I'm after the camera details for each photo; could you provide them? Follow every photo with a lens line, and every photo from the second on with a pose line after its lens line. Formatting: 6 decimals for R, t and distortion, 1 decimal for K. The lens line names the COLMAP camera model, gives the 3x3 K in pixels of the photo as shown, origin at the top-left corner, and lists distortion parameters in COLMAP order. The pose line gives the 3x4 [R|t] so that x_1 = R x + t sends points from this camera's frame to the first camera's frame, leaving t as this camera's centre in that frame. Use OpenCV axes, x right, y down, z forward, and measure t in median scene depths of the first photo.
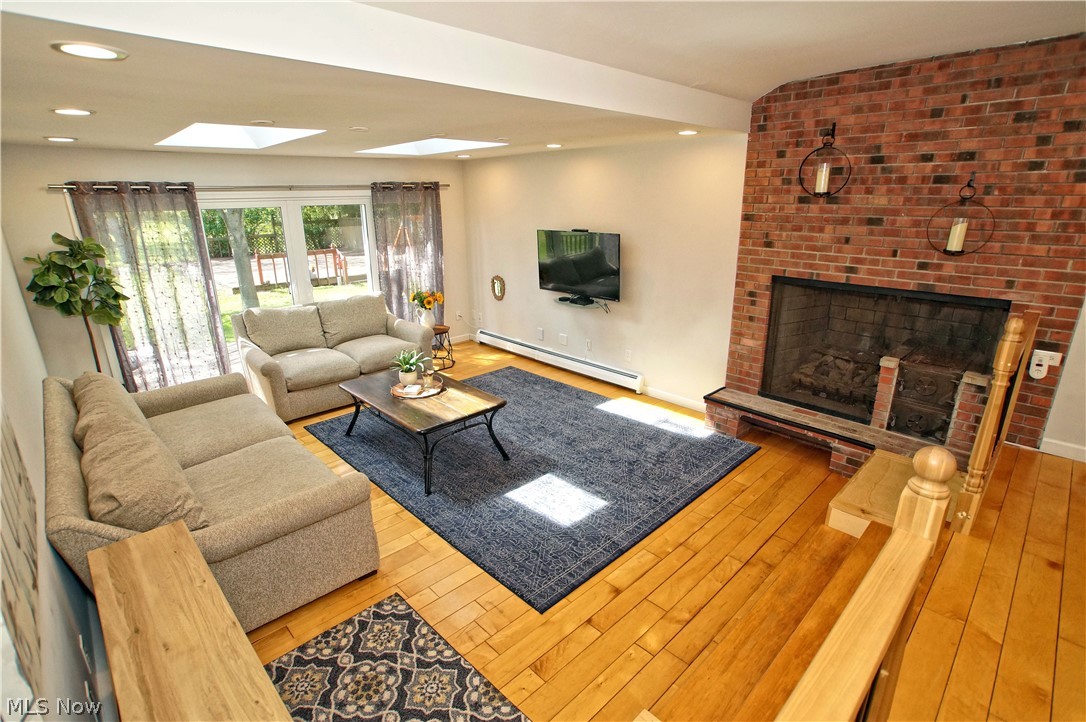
lens RADIAL K [[534.0, 0, 546.3], [0, 534.0, 358.3], [0, 0, 1]] dist [-0.072722, 0.033524]
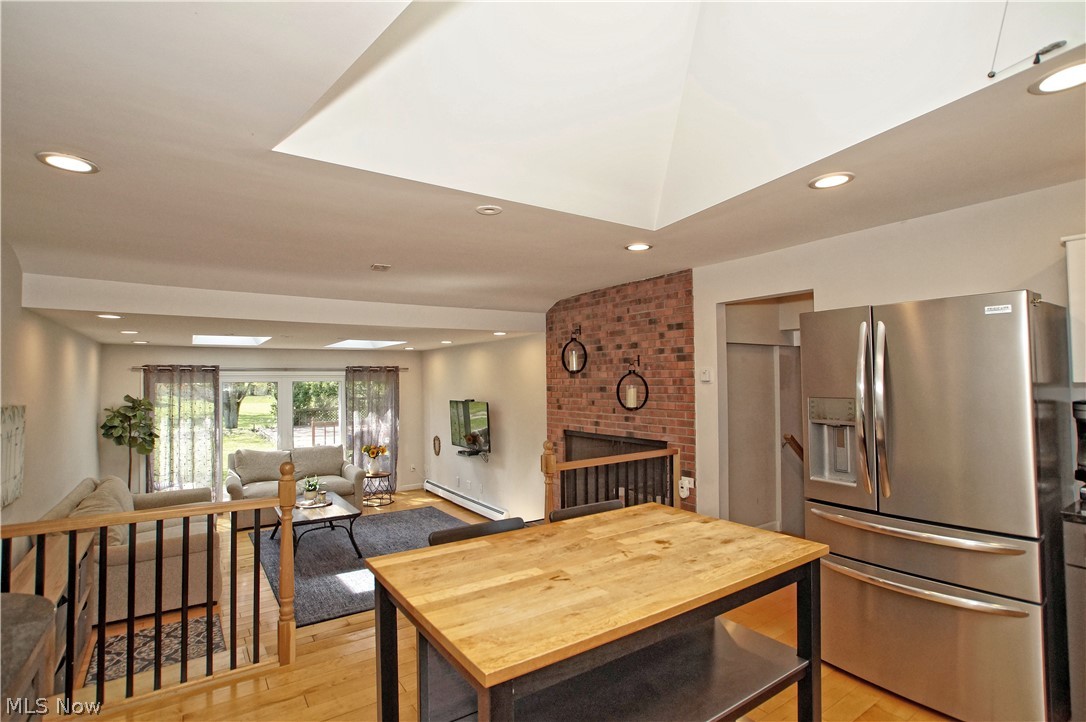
lens RADIAL K [[534.0, 0, 546.3], [0, 534.0, 358.3], [0, 0, 1]] dist [-0.072722, 0.033524]
pose [[0.987043, -0.009337, -0.160183, 0.641376], [-0.043707, 0.944910, -0.324398, 0.124258], [0.154388, 0.327196, 0.932259, -0.374942]]
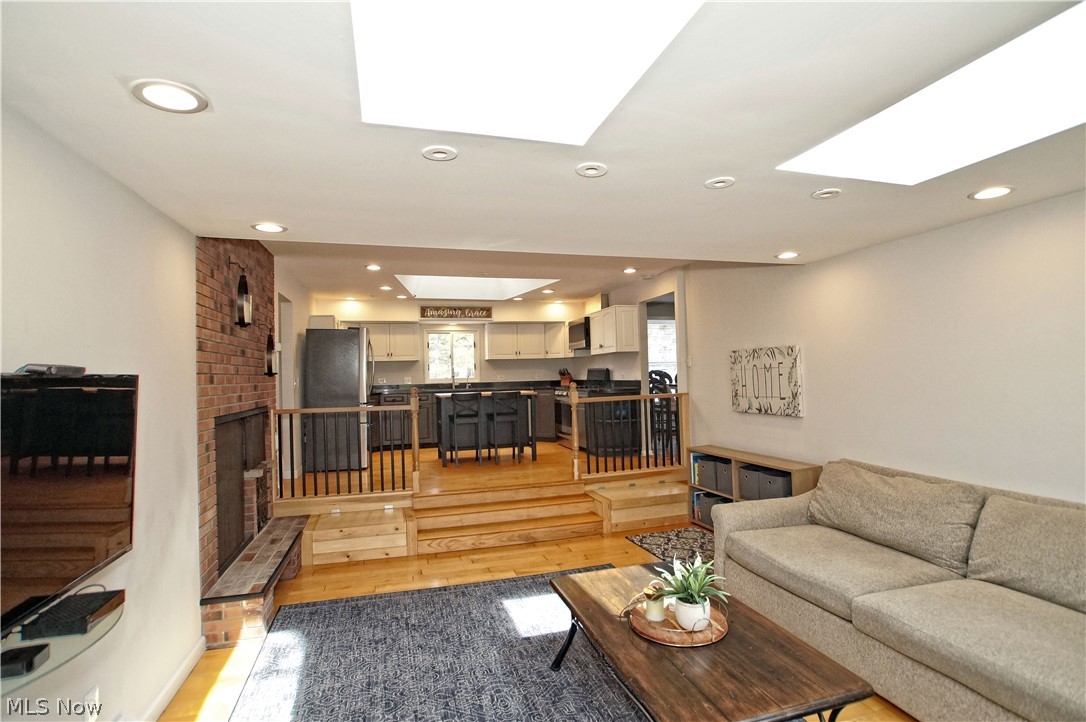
lens RADIAL K [[534.0, 0, 546.3], [0, 534.0, 358.3], [0, 0, 1]] dist [-0.072722, 0.033524]
pose [[-0.887662, 0.040633, 0.458699, -0.401419], [0.163554, 0.958974, 0.231557, -0.362628], [-0.430472, 0.280567, -0.857891, 1.509444]]
